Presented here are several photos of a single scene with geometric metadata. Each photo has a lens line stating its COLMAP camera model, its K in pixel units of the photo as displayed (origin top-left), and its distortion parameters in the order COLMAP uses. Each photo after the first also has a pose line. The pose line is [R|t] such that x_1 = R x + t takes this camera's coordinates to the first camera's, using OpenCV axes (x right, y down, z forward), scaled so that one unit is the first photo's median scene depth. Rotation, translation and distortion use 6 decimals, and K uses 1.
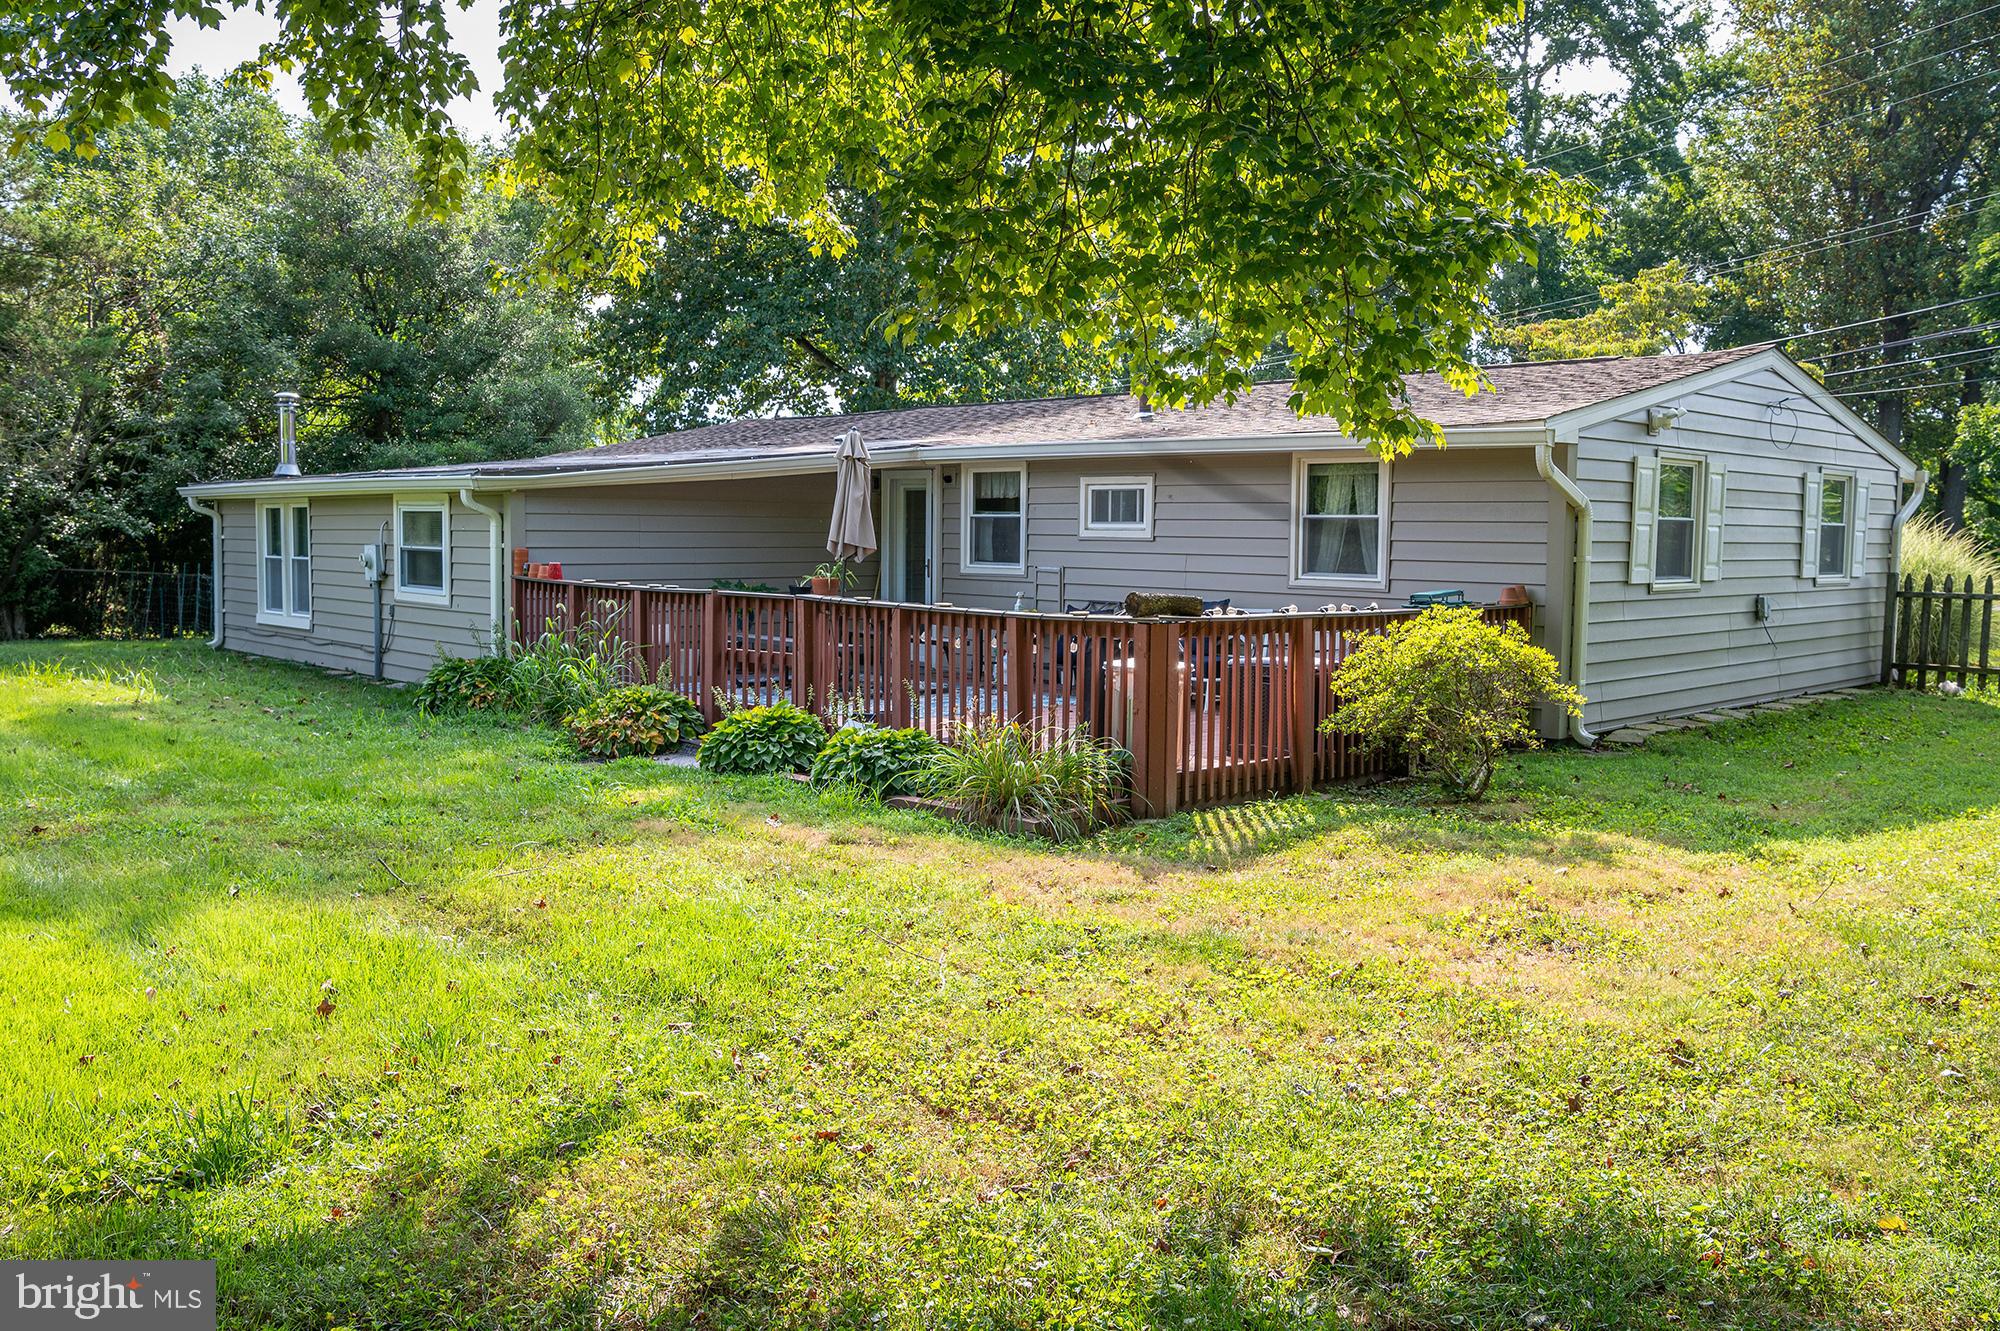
lens RADIAL K [[1652.7, 0, 1000.0], [0, 1652.7, 665.5], [0, 0, 1]] dist [-0.007117, -0.001904]
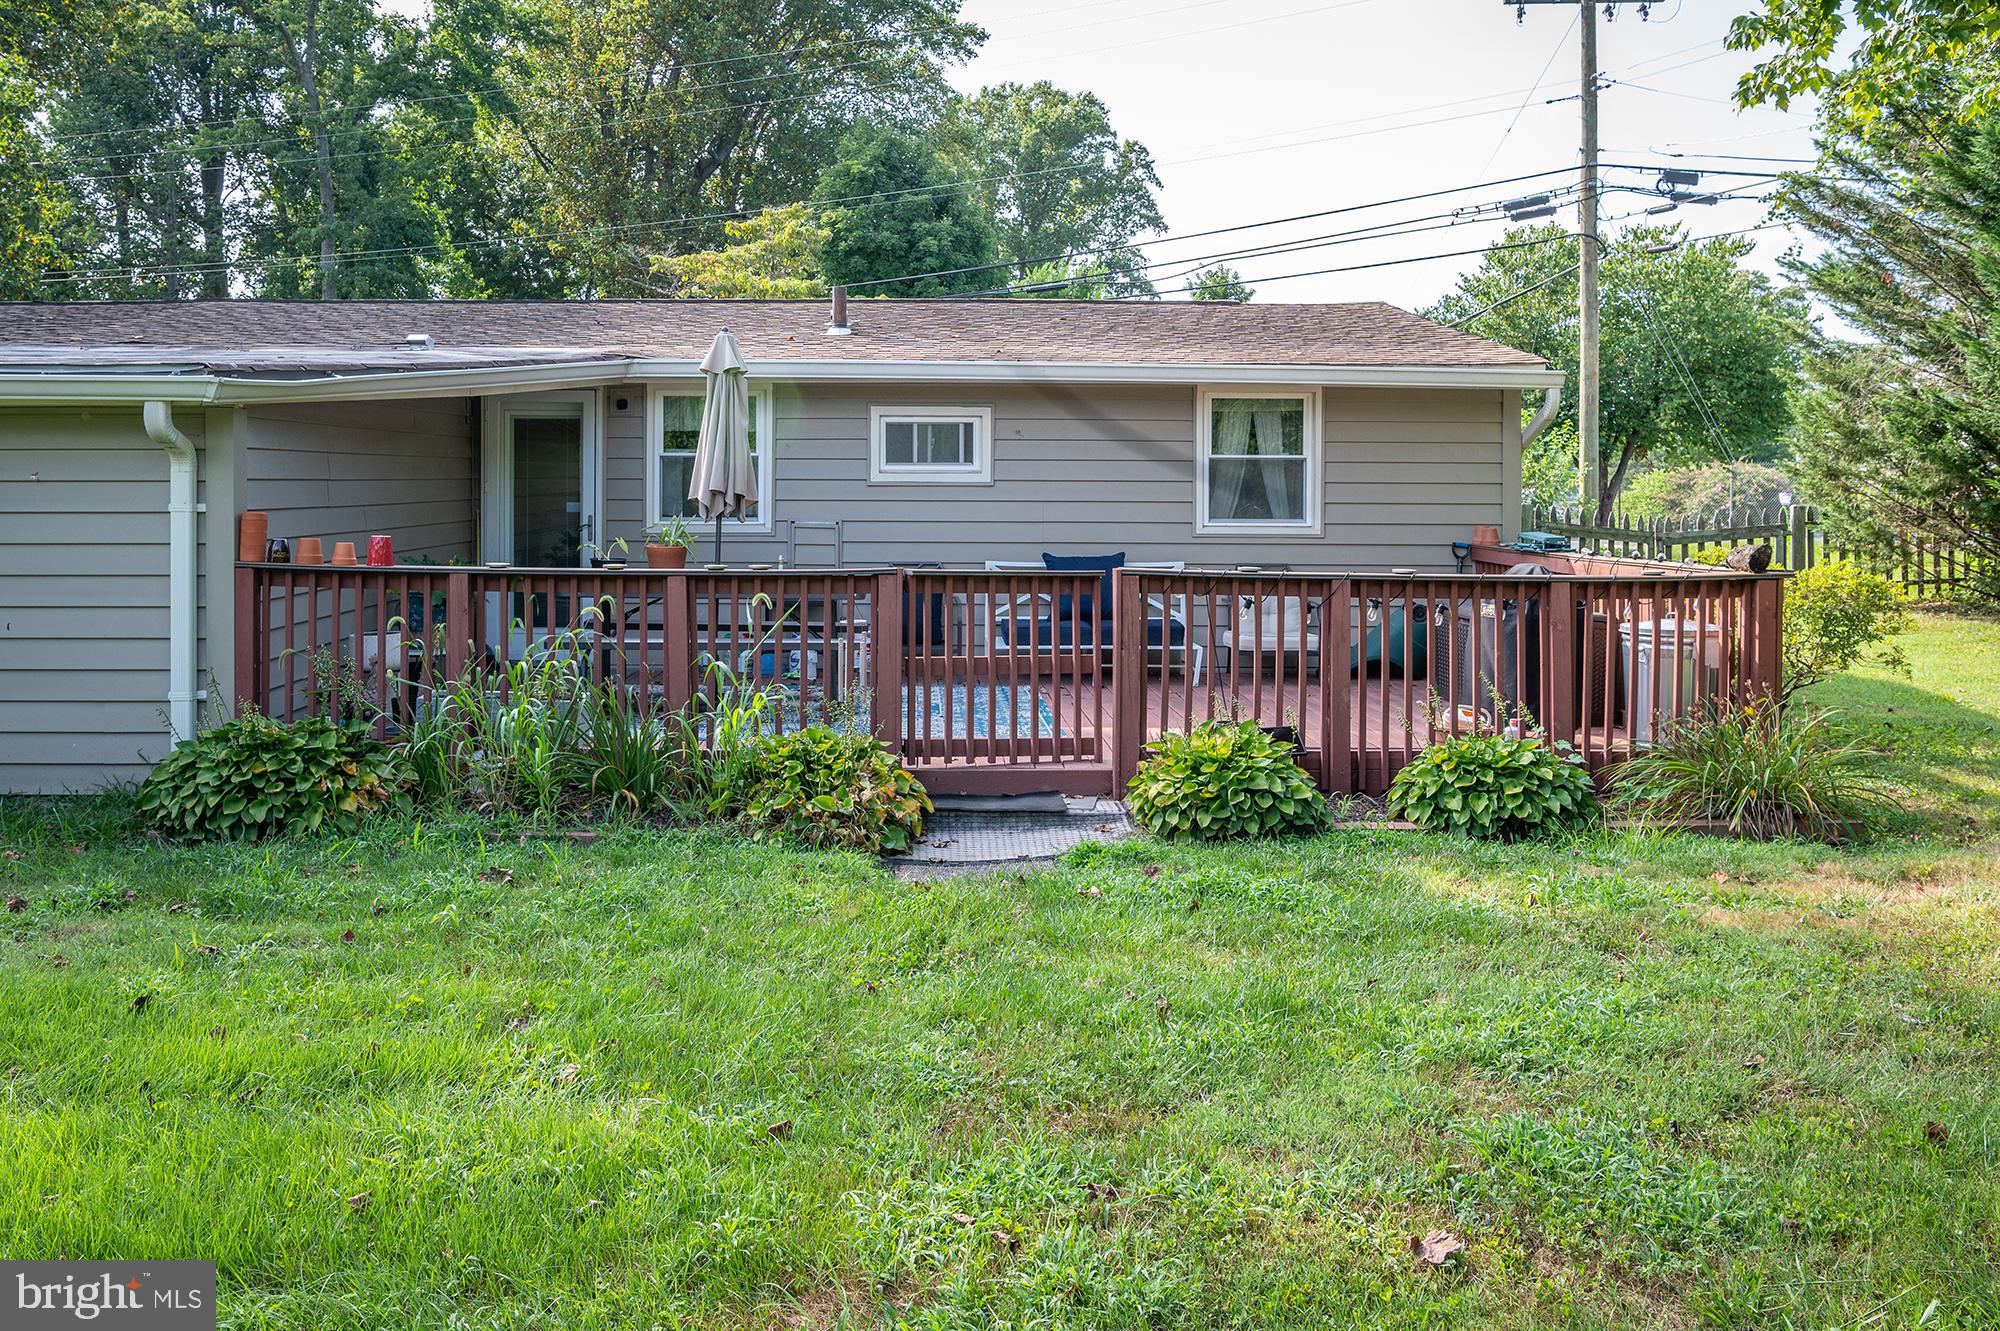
lens RADIAL K [[1652.7, 0, 1000.0], [0, 1652.7, 665.5], [0, 0, 1]] dist [-0.007117, -0.001904]
pose [[0.680271, -0.089866, 0.727431, -0.517086], [0.064689, 0.995944, 0.062542, -0.036967], [-0.730101, 0.004512, 0.683325, 0.428811]]
